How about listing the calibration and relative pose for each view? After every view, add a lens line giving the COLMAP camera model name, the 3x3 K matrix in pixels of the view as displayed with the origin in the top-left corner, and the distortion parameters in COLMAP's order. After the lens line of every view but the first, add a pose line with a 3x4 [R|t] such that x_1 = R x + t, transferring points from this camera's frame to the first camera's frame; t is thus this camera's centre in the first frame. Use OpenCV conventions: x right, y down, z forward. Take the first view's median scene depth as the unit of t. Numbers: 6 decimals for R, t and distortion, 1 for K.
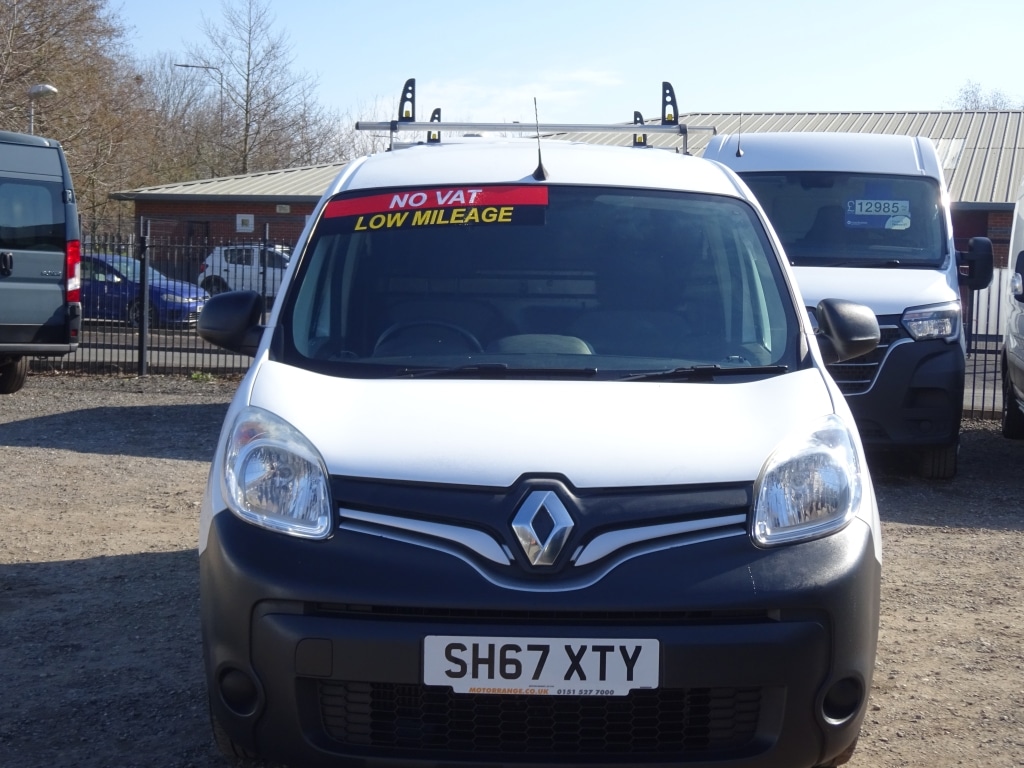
lens RADIAL K [[1540.8, 0, 512.0], [0, 1540.8, 384.0], [0, 0, 1]] dist [-0.003014, -0.049484]
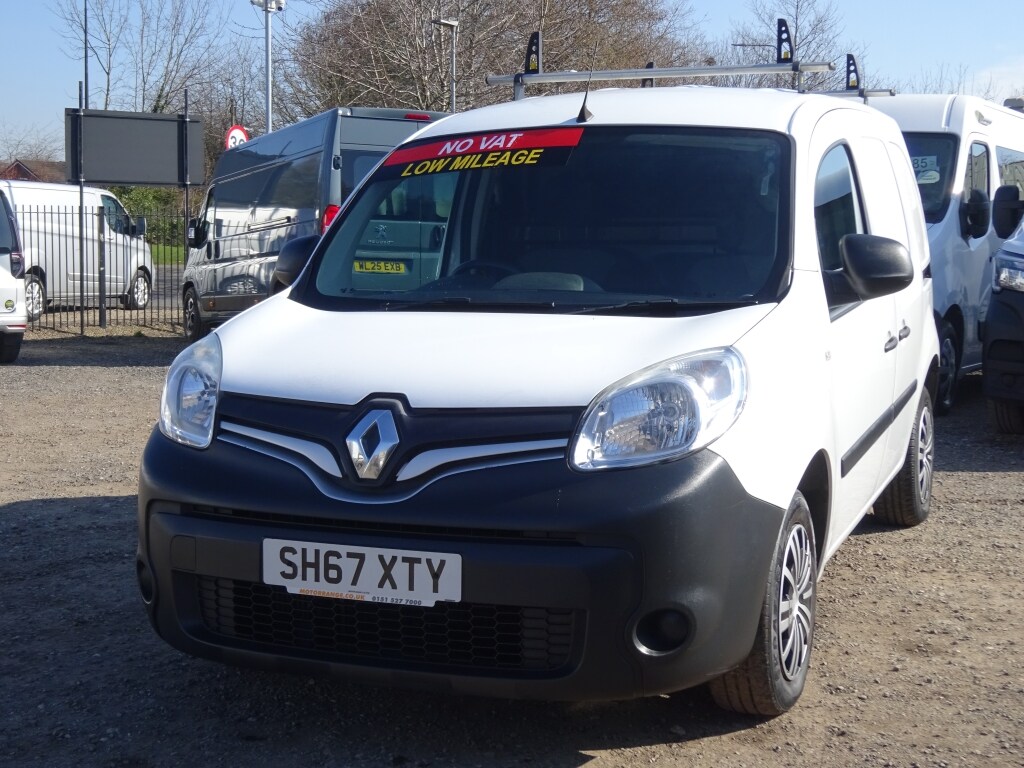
lens RADIAL K [[1540.8, 0, 512.0], [0, 1540.8, 384.0], [0, 0, 1]] dist [-0.003014, -0.049484]
pose [[0.930117, 0.020451, -0.366693, 0.494206], [-0.015515, 0.999745, 0.016405, 0.033692], [0.366935, -0.009569, 0.930198, 0.054583]]
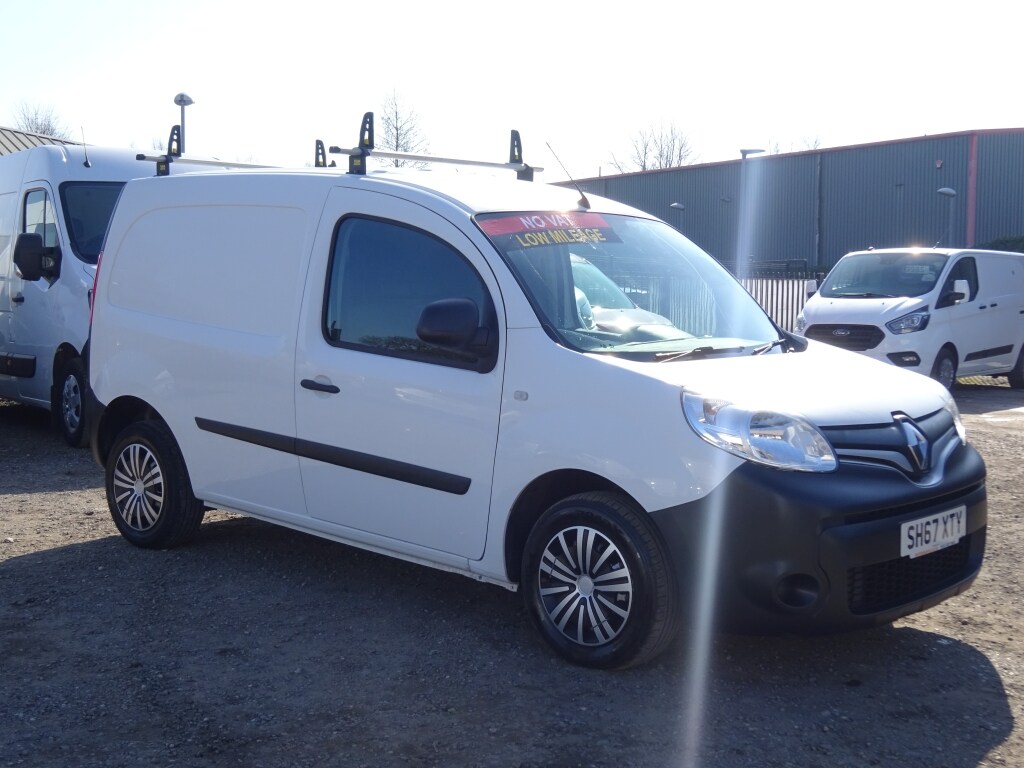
lens RADIAL K [[1360.8, 0, 512.0], [0, 1360.8, 384.0], [0, 0, 1]] dist [-0.019977, -0.005075]
pose [[0.660291, -0.070997, 0.747647, -1.268471], [0.058011, 0.997369, 0.043477, -0.052006], [-0.748766, 0.014664, 0.662672, 0.397807]]
